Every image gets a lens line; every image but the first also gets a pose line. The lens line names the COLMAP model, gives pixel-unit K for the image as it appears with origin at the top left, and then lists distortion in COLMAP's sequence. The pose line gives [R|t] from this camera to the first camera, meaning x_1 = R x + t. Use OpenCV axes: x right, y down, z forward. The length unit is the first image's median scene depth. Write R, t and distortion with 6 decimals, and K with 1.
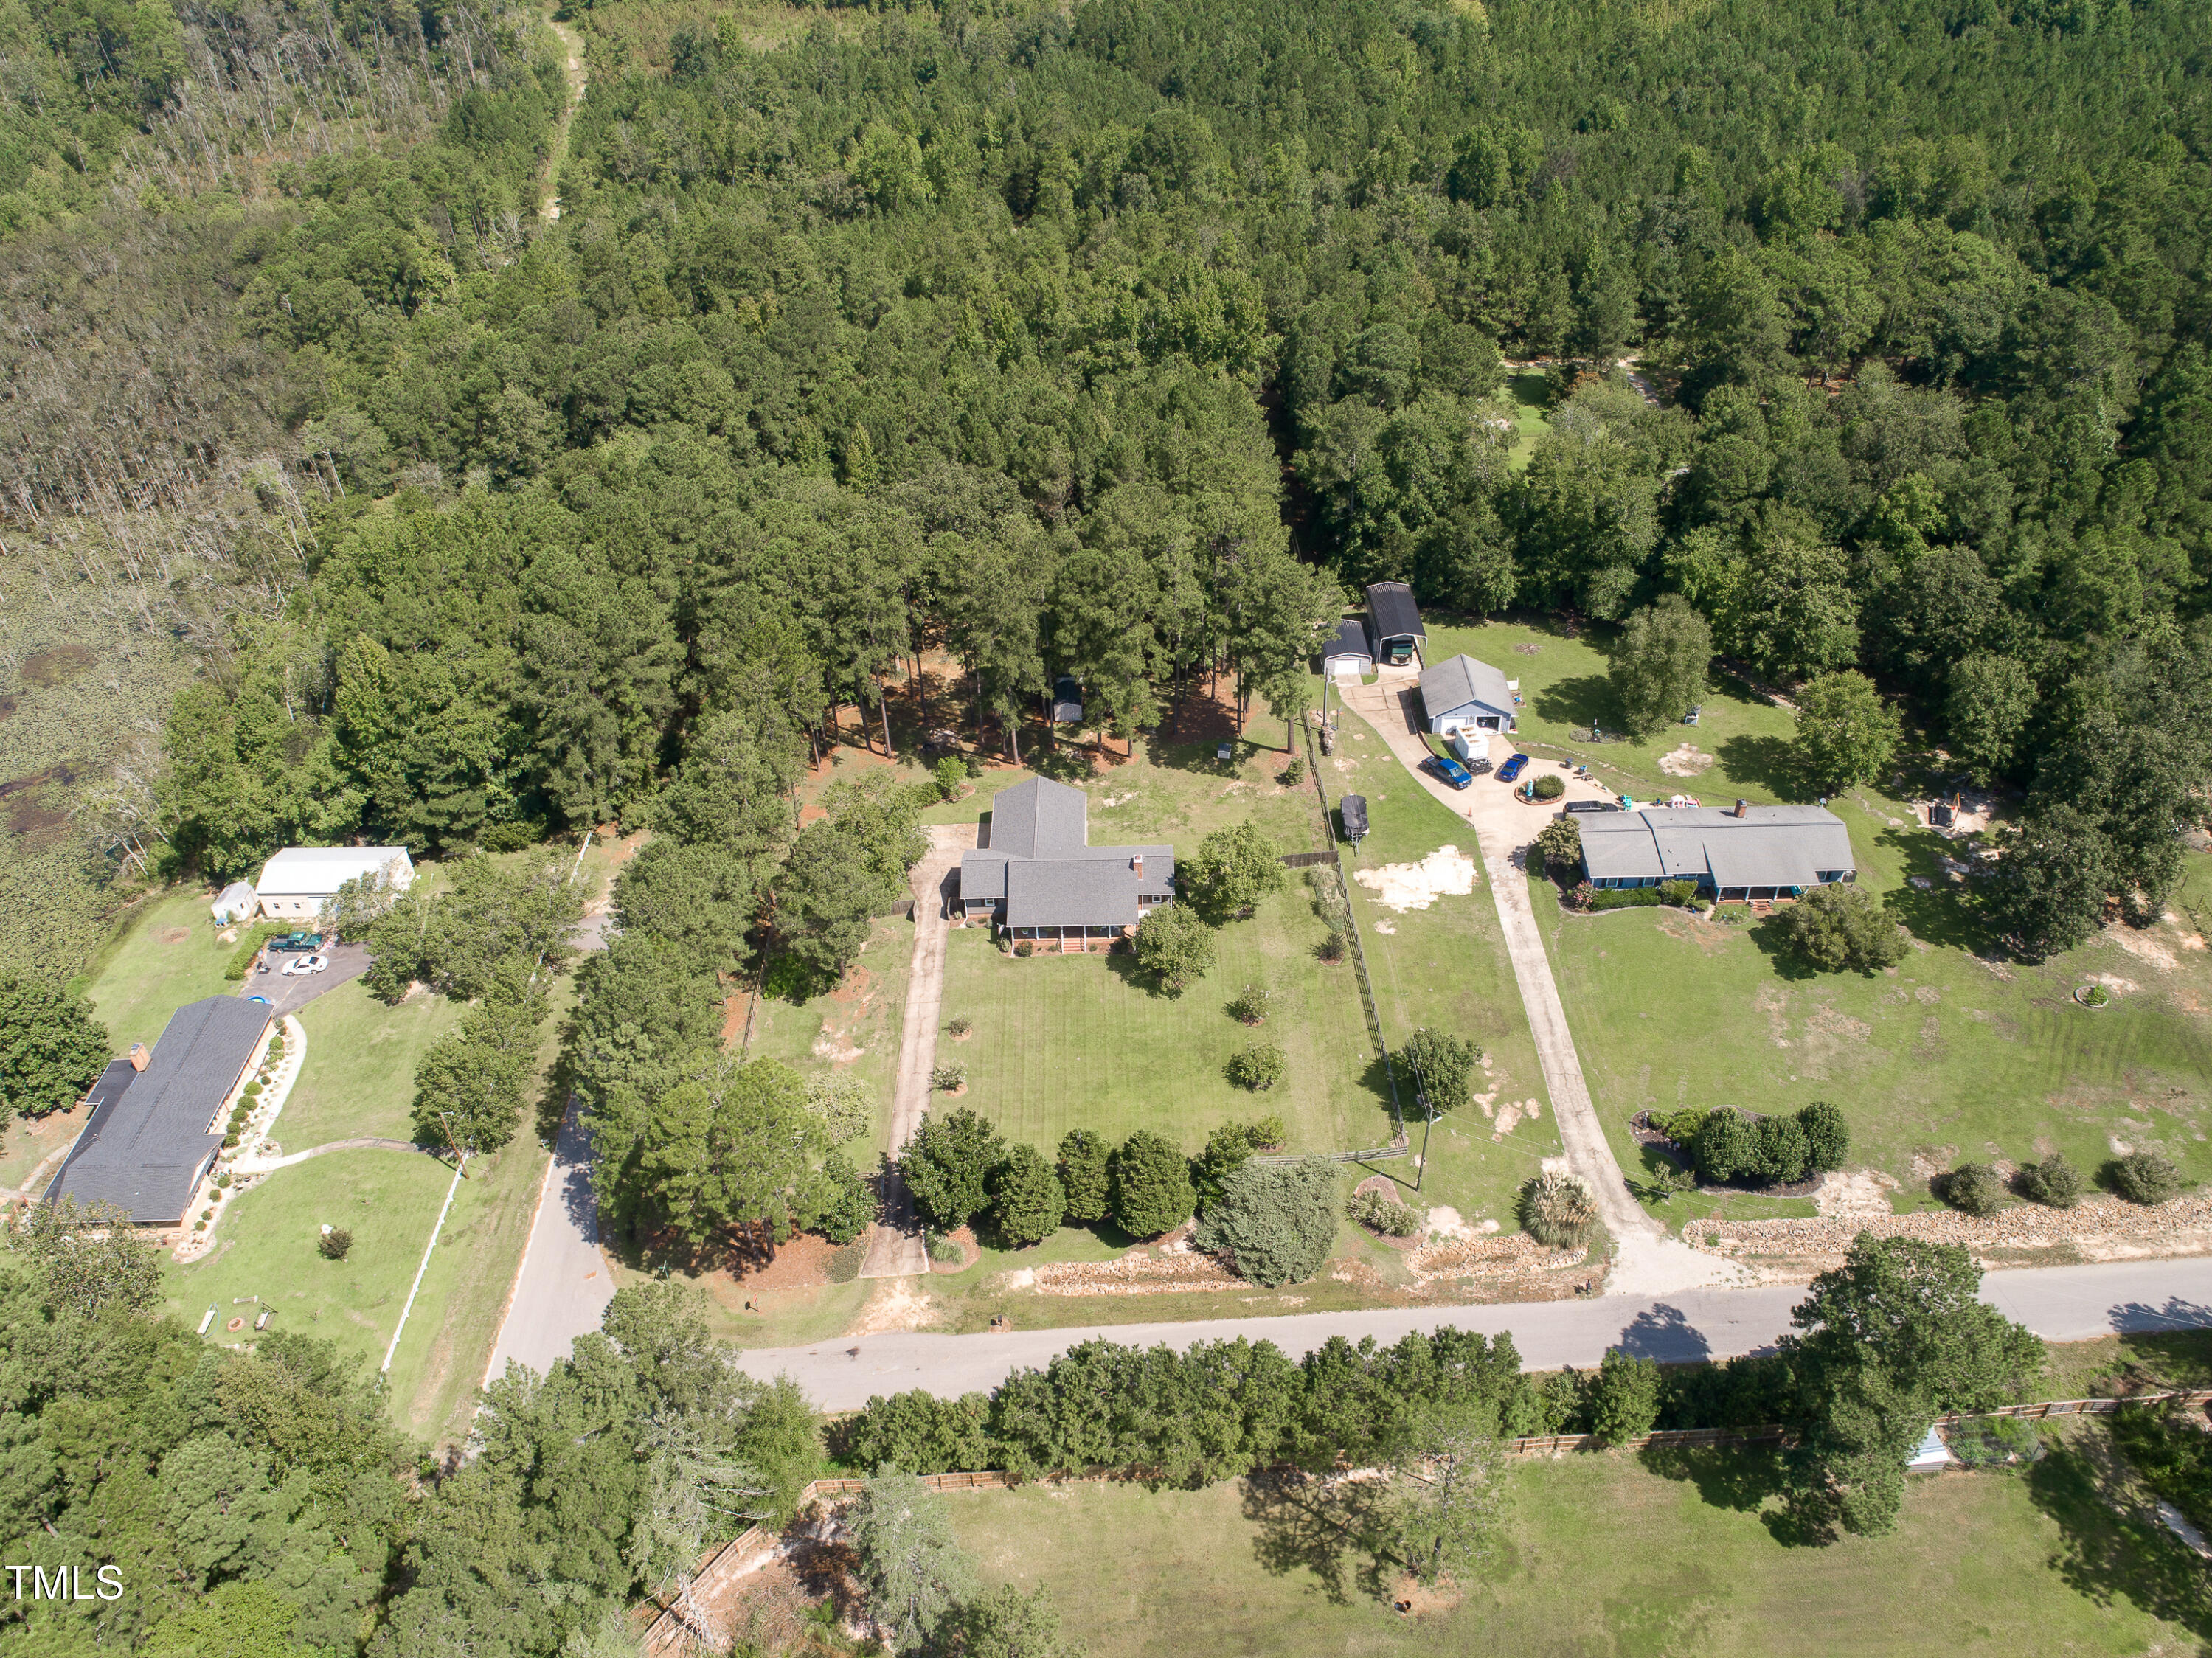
lens RADIAL K [[1669.6, 0, 1100.7], [0, 1669.6, 831.6], [0, 0, 1]] dist [-0.022831, 0.010982]
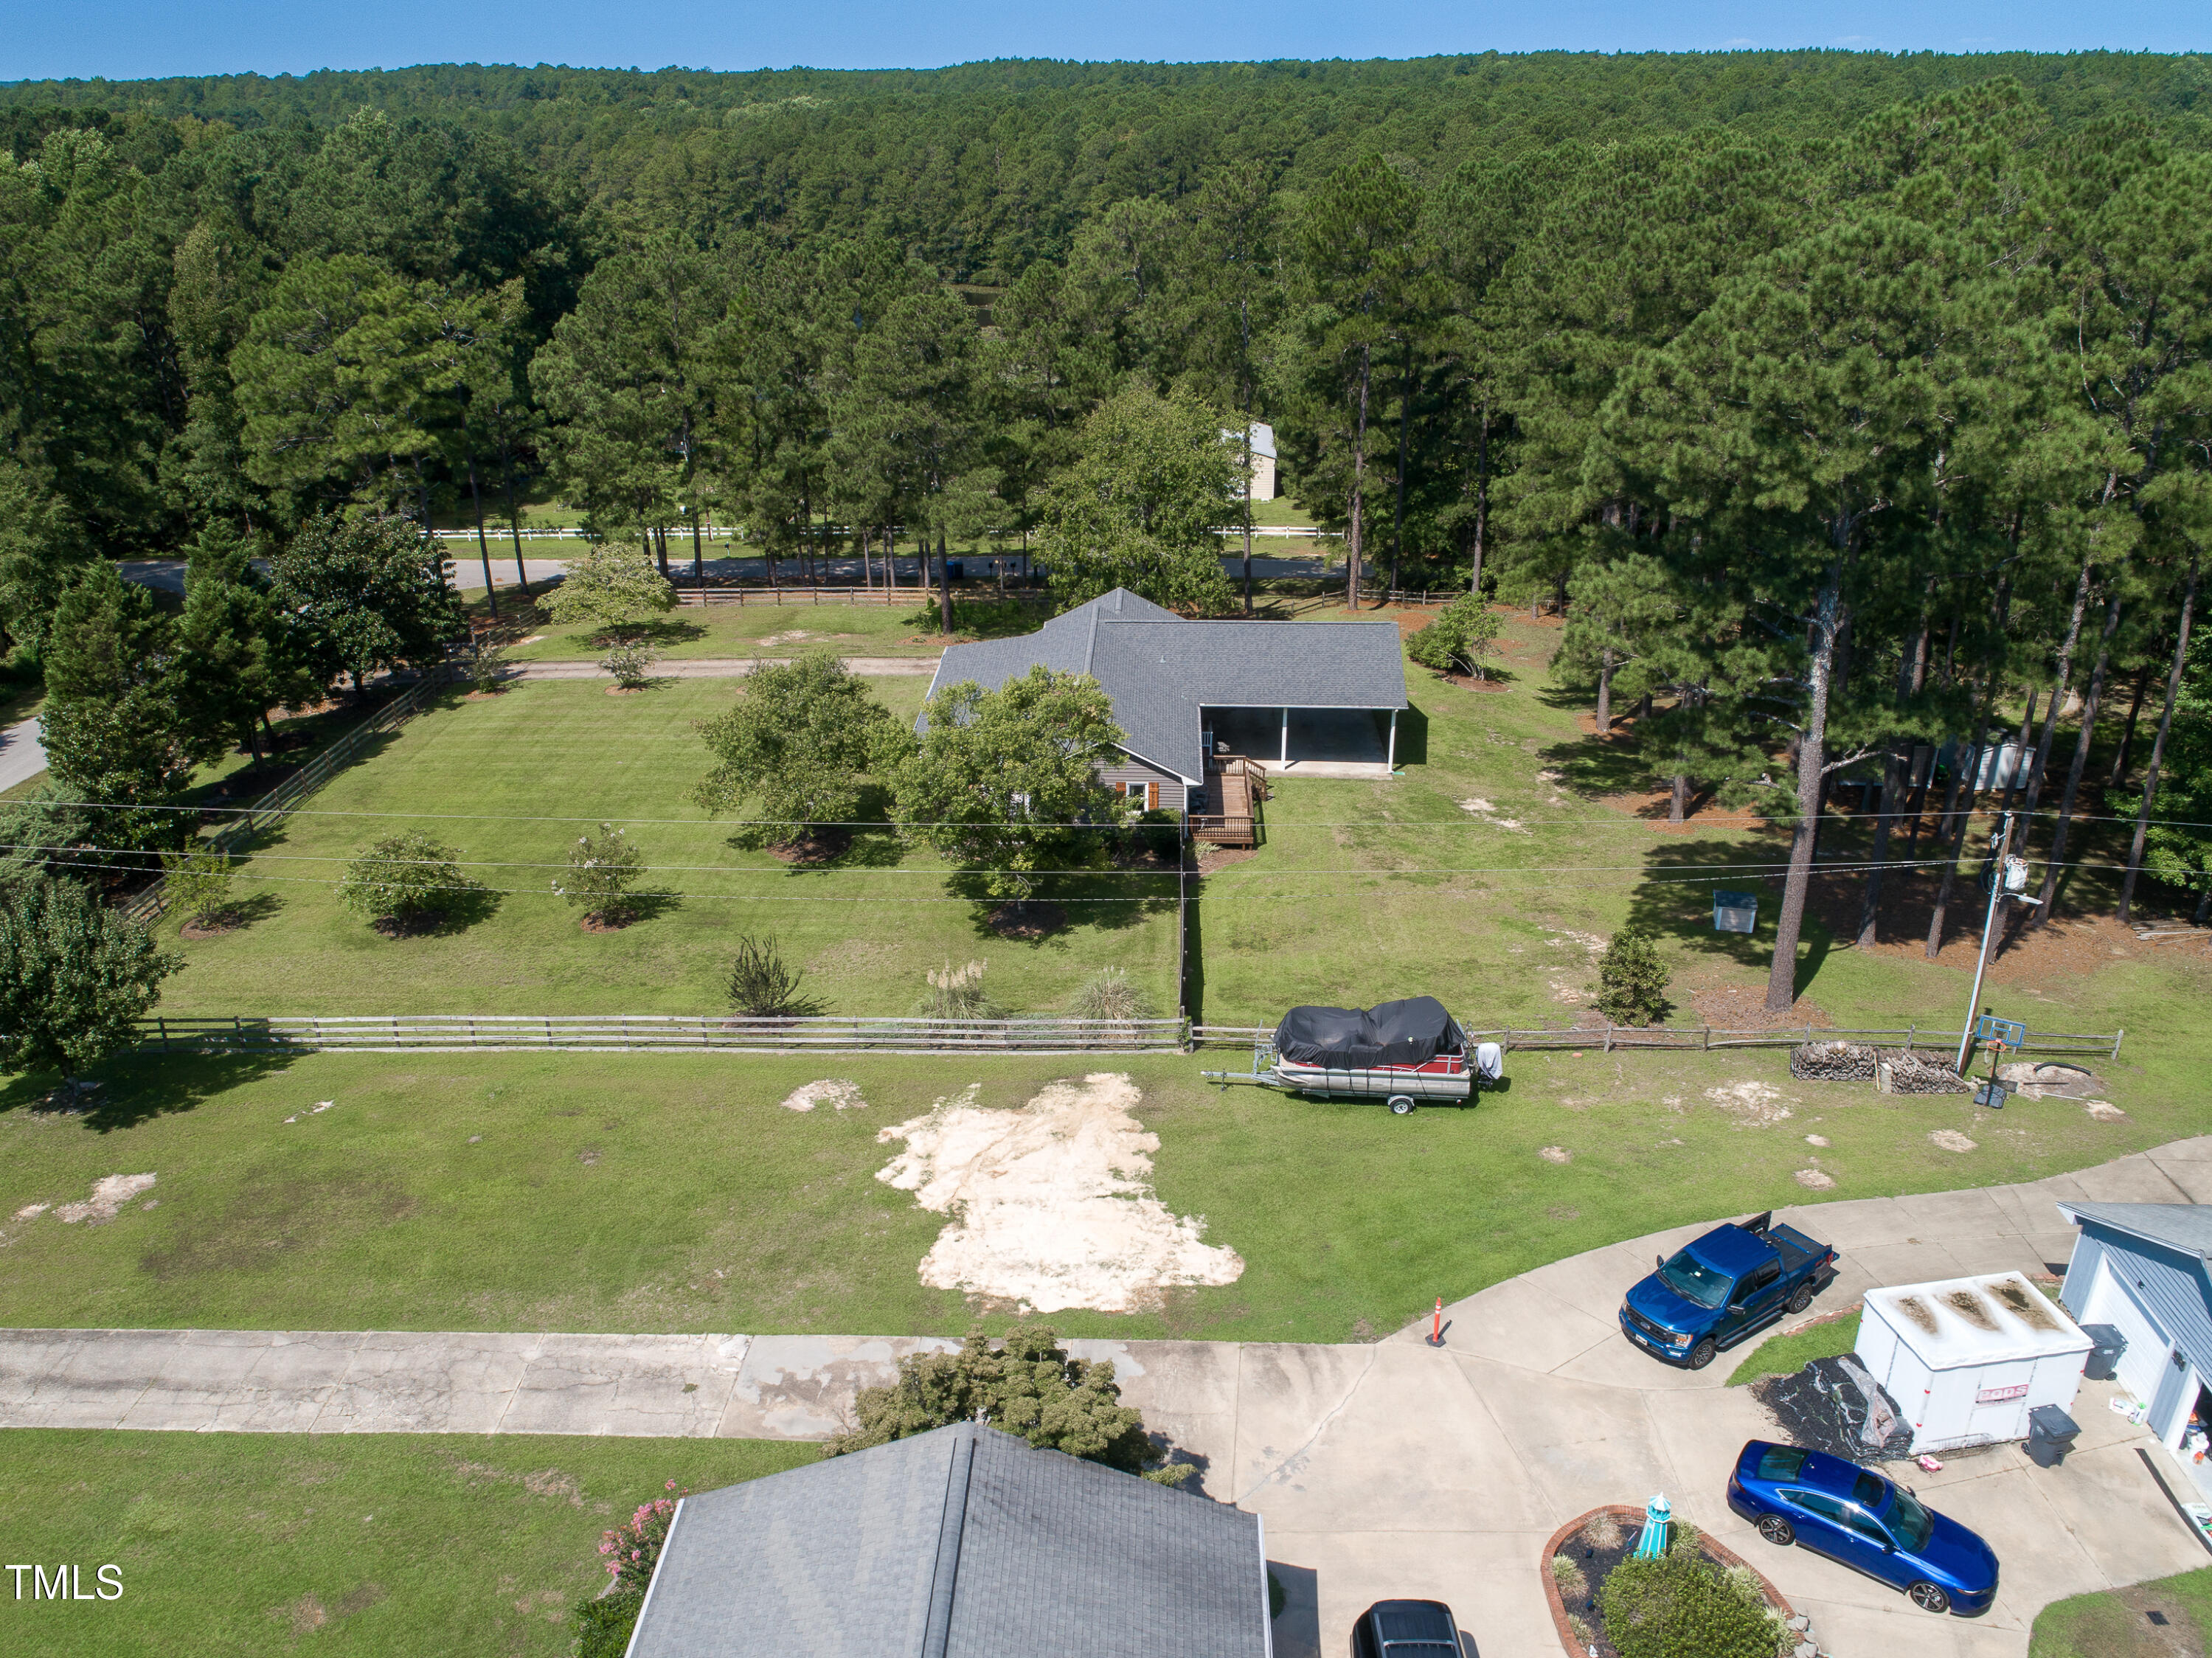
lens RADIAL K [[1669.6, 0, 1100.4], [0, 1669.6, 828.7], [0, 0, 1]] dist [-0.022831, 0.010982]
pose [[-0.033099, 0.440287, -0.897247, 0.428010], [-0.615435, 0.698371, 0.365400, -0.120300], [0.787493, 0.564291, 0.247853, 0.959136]]
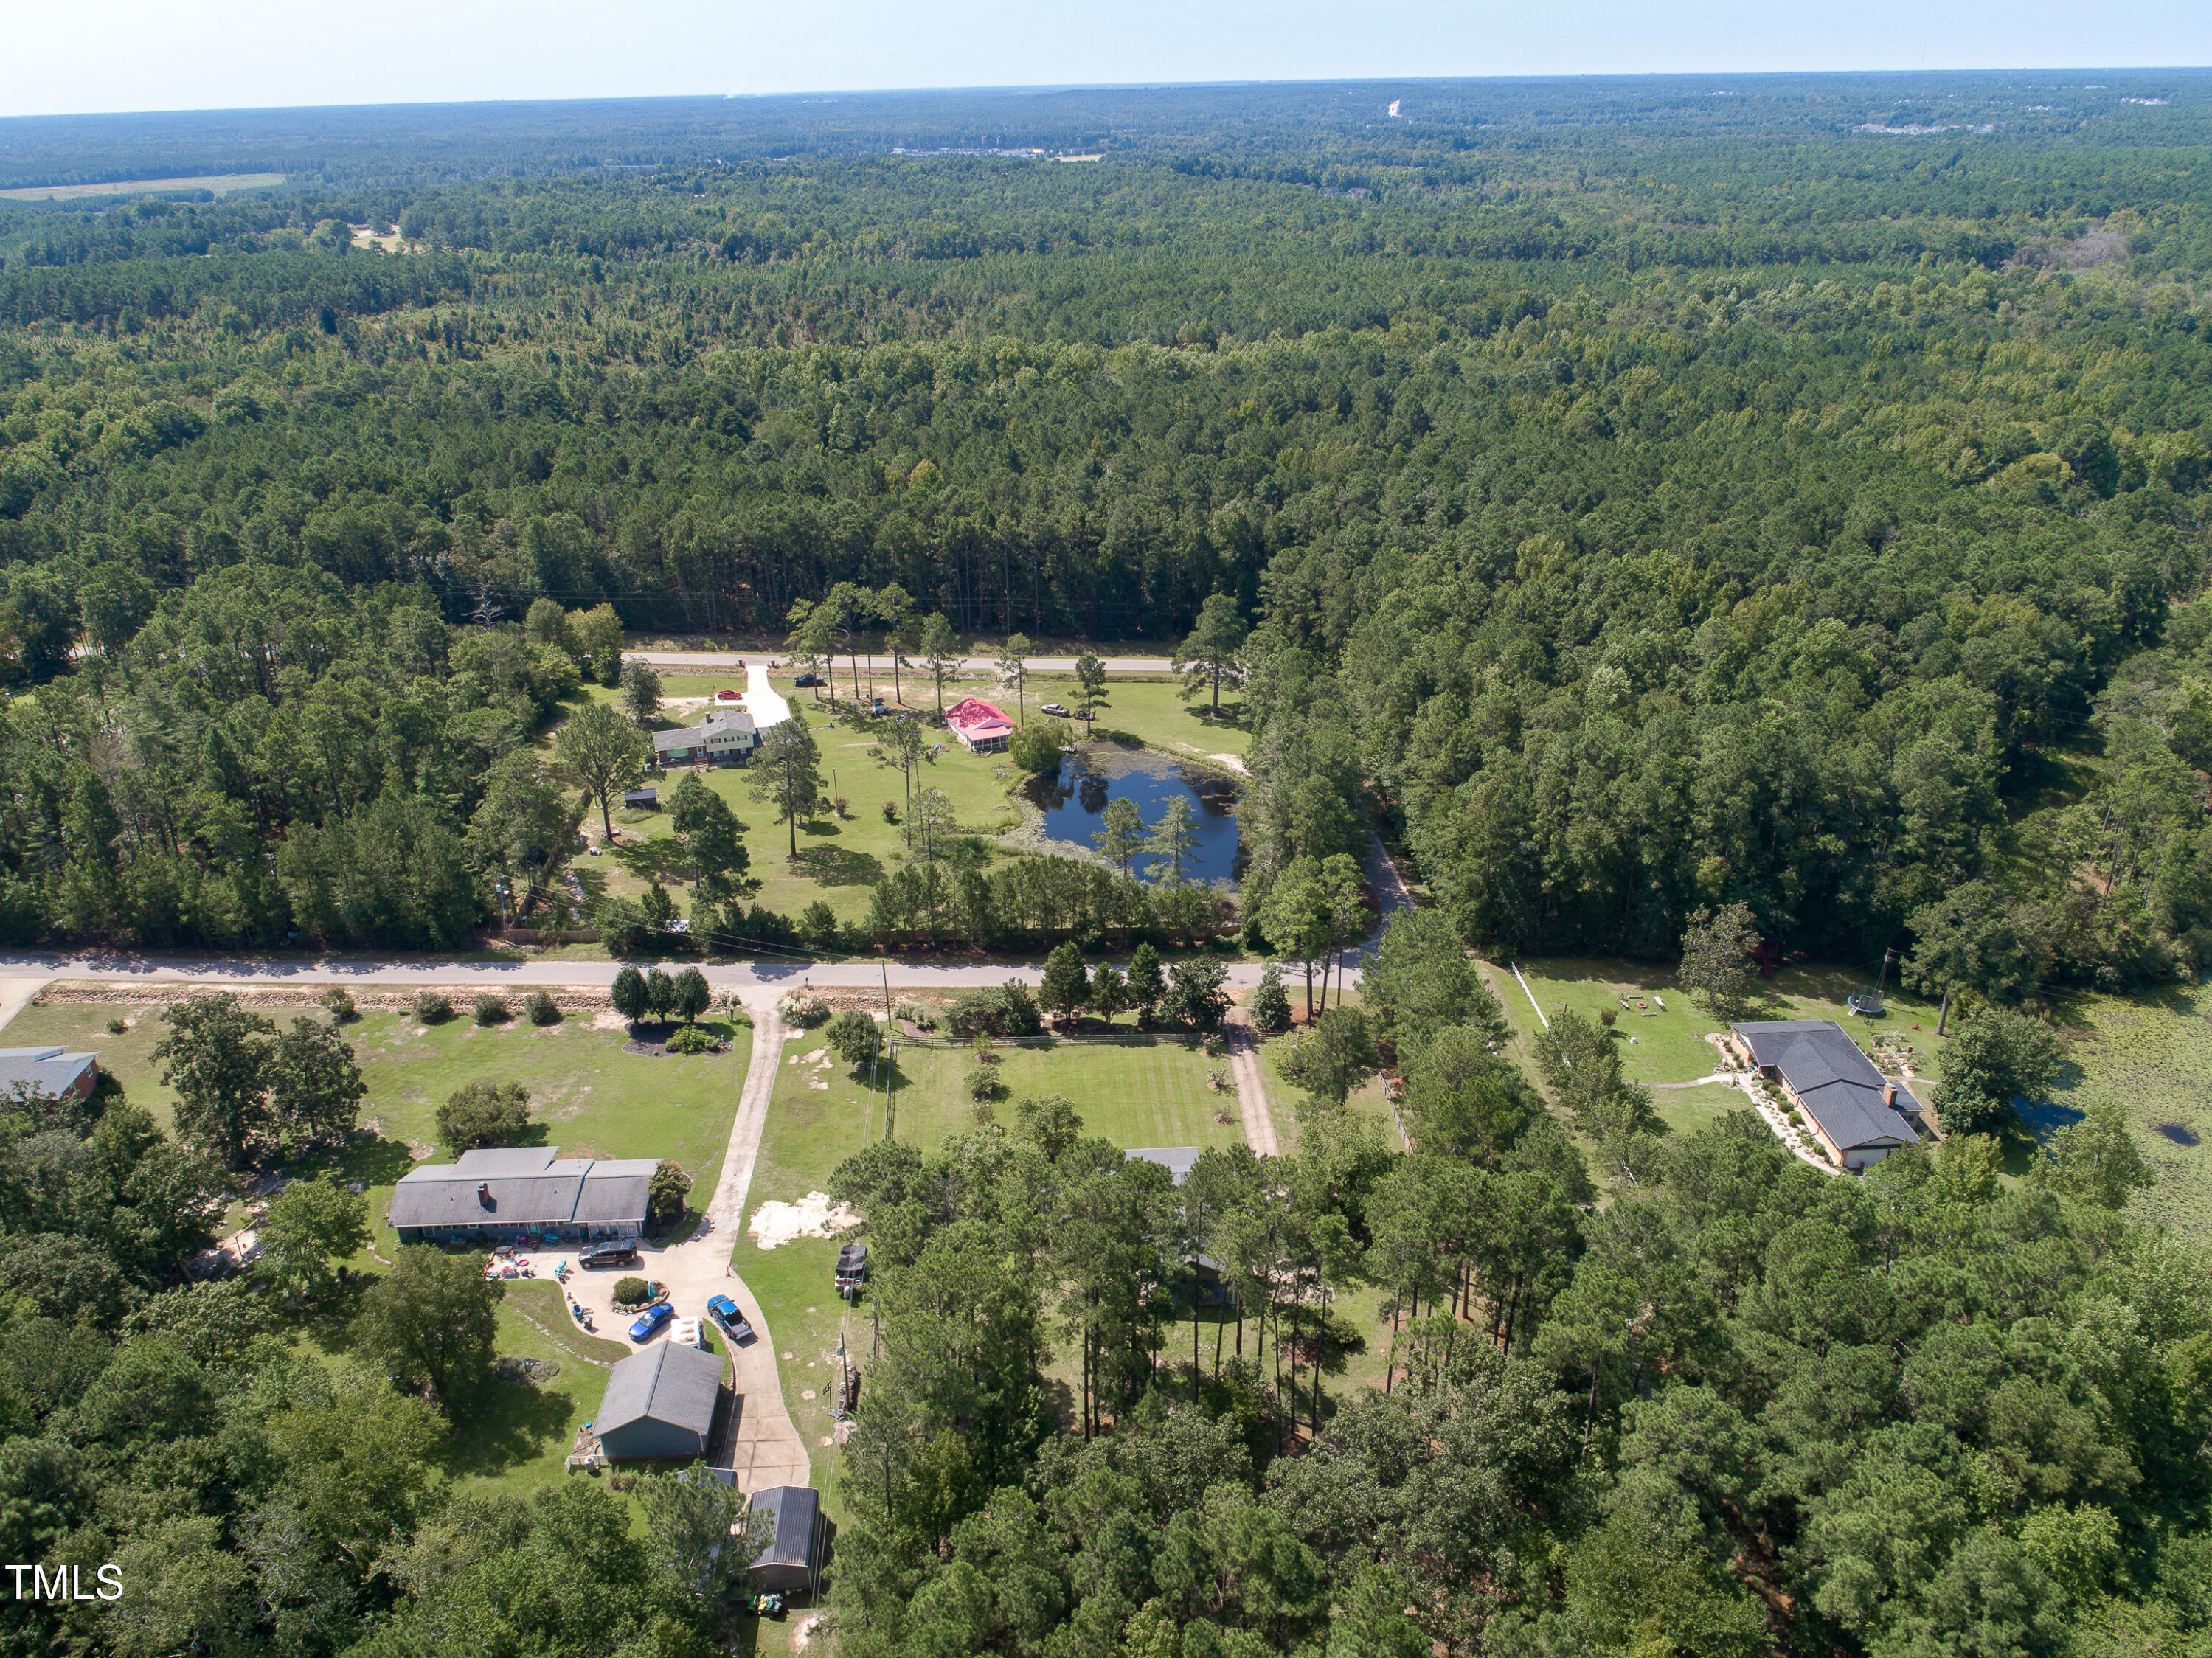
lens RADIAL K [[1669.6, 0, 1105.1], [0, 1669.6, 826.9], [0, 0, 1]] dist [-0.022831, 0.010982]
pose [[-0.997556, 0.065629, -0.023988, 0.017729], [0.008964, 0.460652, 0.887536, -1.048139], [0.069298, 0.885151, -0.460114, 1.342589]]
